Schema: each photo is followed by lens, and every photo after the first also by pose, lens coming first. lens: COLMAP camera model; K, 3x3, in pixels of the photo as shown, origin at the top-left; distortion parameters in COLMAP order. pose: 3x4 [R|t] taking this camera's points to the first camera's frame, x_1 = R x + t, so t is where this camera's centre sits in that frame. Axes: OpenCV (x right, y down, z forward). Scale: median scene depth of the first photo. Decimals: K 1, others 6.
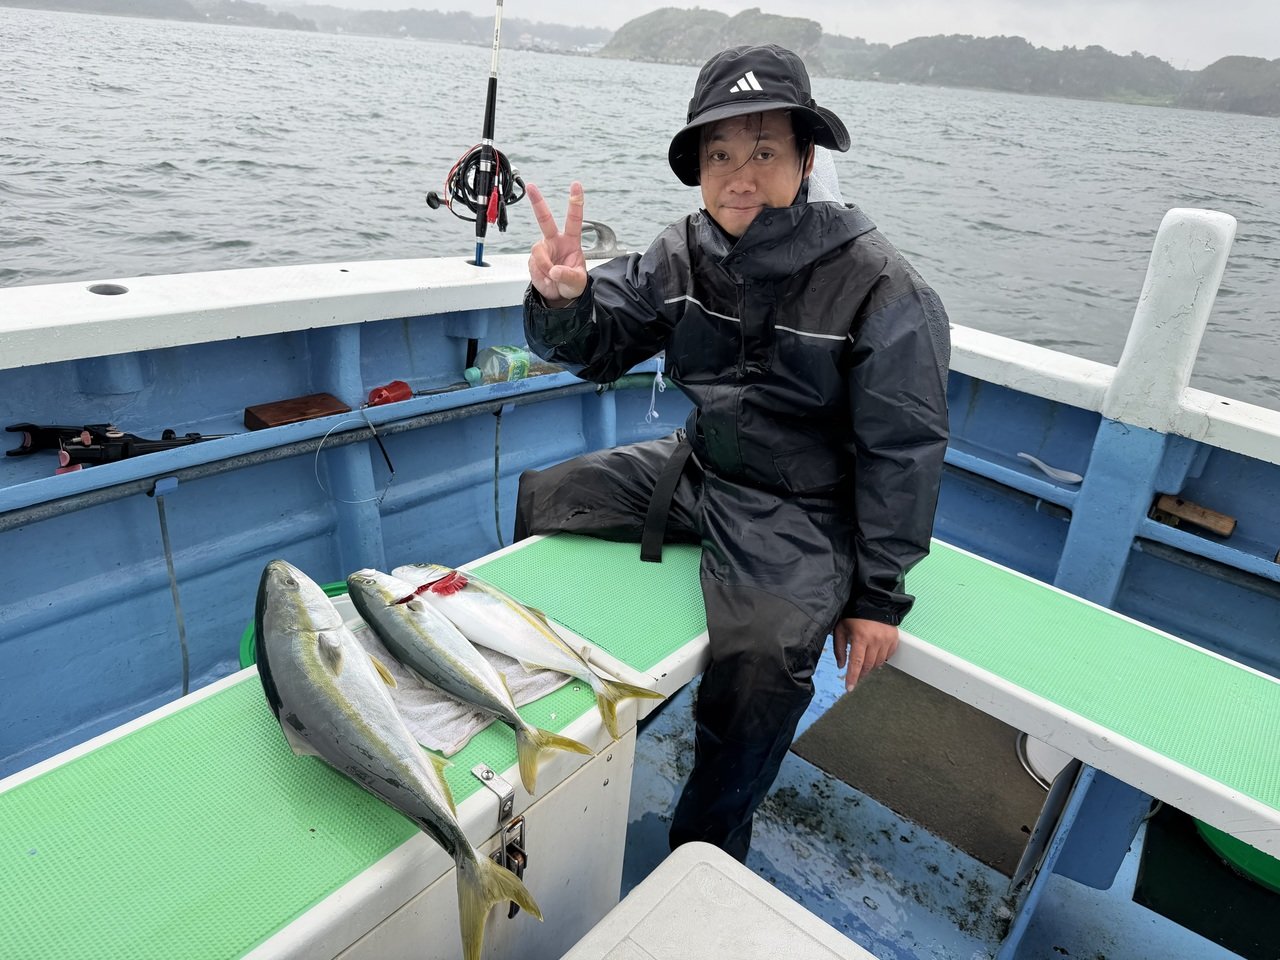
lens RADIAL K [[874.2, 0, 640.0], [0, 874.2, 480.0], [0, 0, 1]] dist [-0.006564, -0.003070]
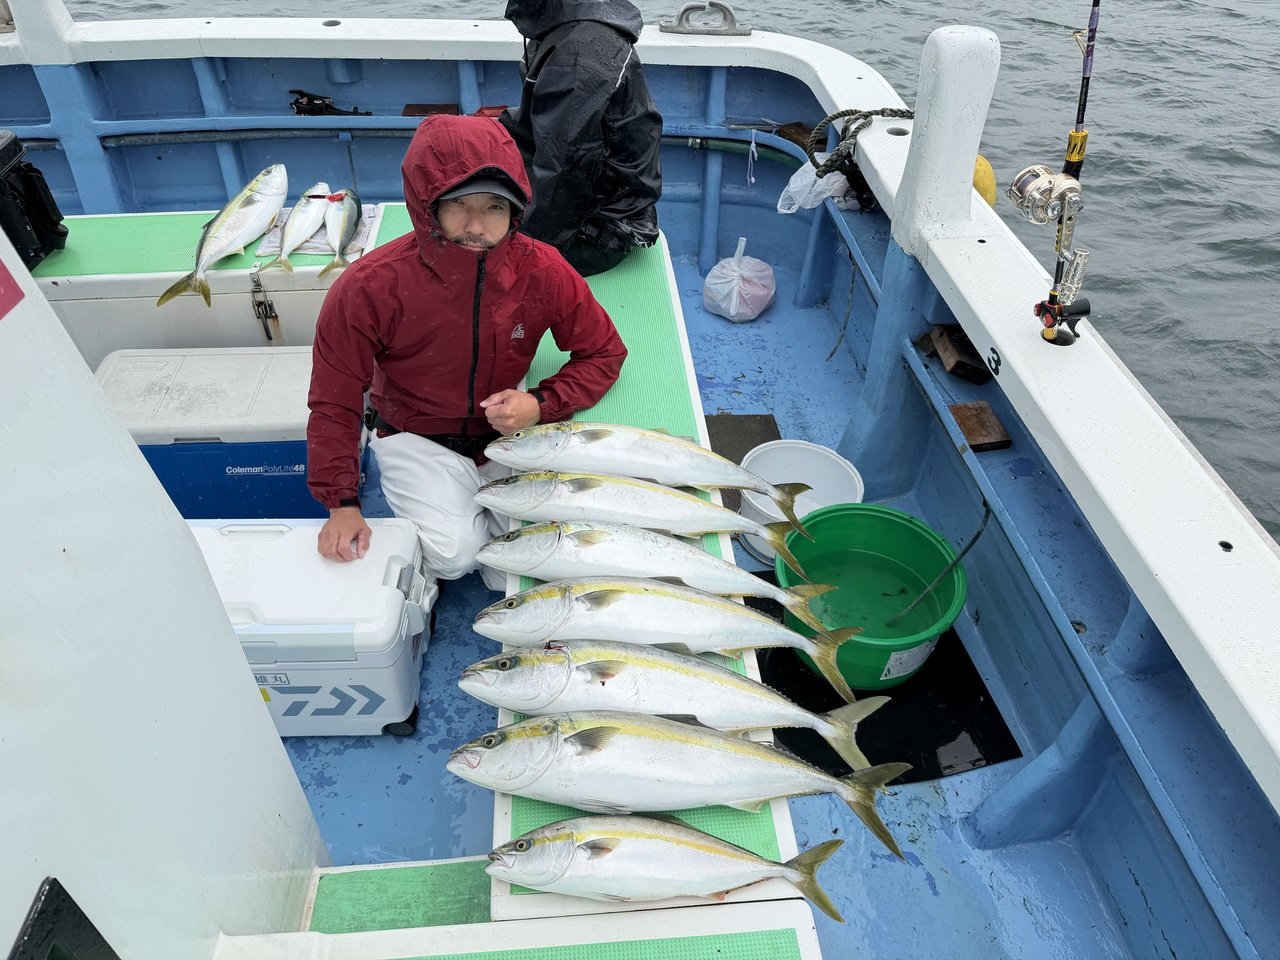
lens RADIAL K [[874.2, 0, 640.0], [0, 874.2, 480.0], [0, 0, 1]] dist [-0.006564, -0.003070]
pose [[0.690560, 0.423853, -0.586068, 1.344606], [-0.248654, 0.900032, 0.357930, -0.160420], [0.679189, -0.101444, 0.726919, -0.027633]]
